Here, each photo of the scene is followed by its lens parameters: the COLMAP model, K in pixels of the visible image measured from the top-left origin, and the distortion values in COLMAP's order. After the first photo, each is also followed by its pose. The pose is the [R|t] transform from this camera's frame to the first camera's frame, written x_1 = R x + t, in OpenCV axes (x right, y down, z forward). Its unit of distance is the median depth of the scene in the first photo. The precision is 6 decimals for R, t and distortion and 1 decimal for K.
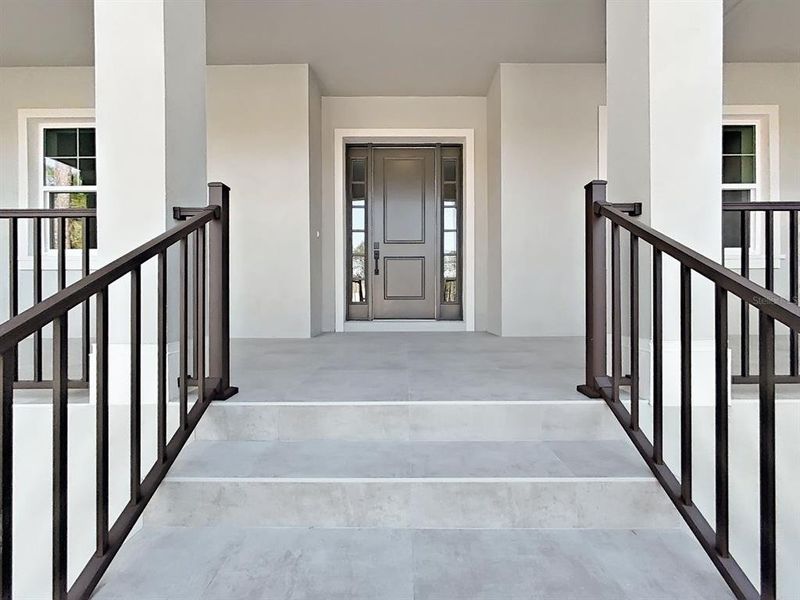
lens RADIAL K [[322.5, 0, 400.9], [0, 322.5, 300.1], [0, 0, 1]] dist [-0.001787, -0.000240]
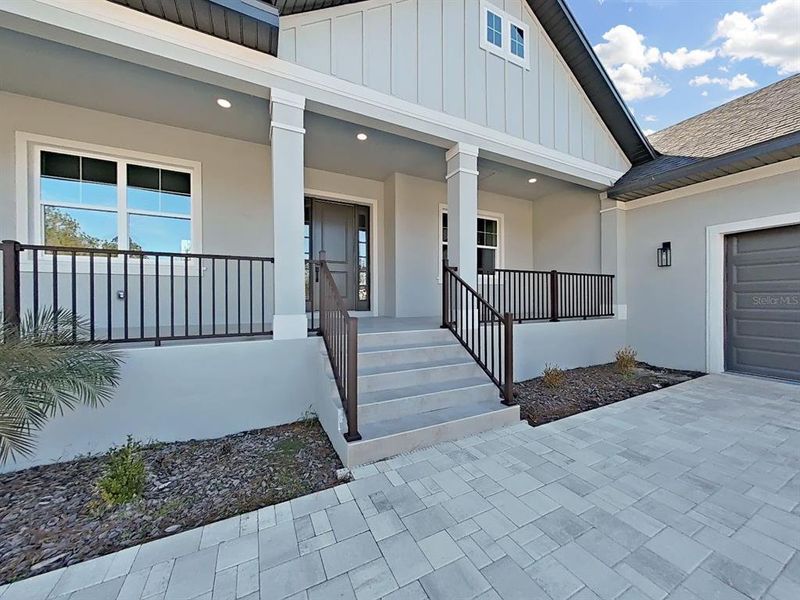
lens RADIAL K [[297.1, 0, 400.8], [0, 297.1, 299.8], [0, 0, 1]] dist [-0.001435, -0.000112]
pose [[0.892801, -0.000547, 0.450451, -1.045969], [0.001326, 0.999998, -0.001414, 0.024281], [-0.450449, 0.001859, 0.892800, -1.330727]]
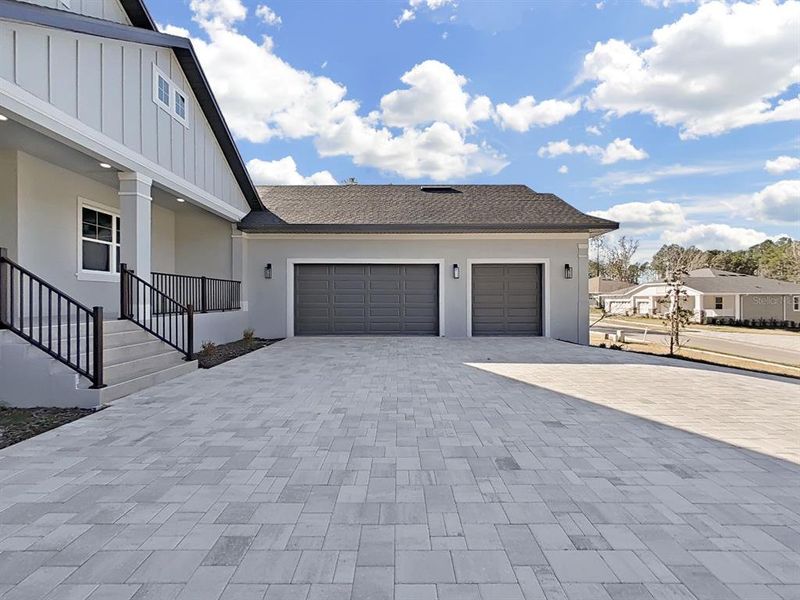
lens RADIAL K [[322.5, 0, 400.9], [0, 322.5, 300.1], [0, 0, 1]] dist [-0.001787, -0.000240]
pose [[-0.012512, 0.000117, 0.999922, -3.184425], [0.001636, 0.999999, -0.000096, 0.068581], [-0.999920, 0.001635, -0.012512, -2.183782]]
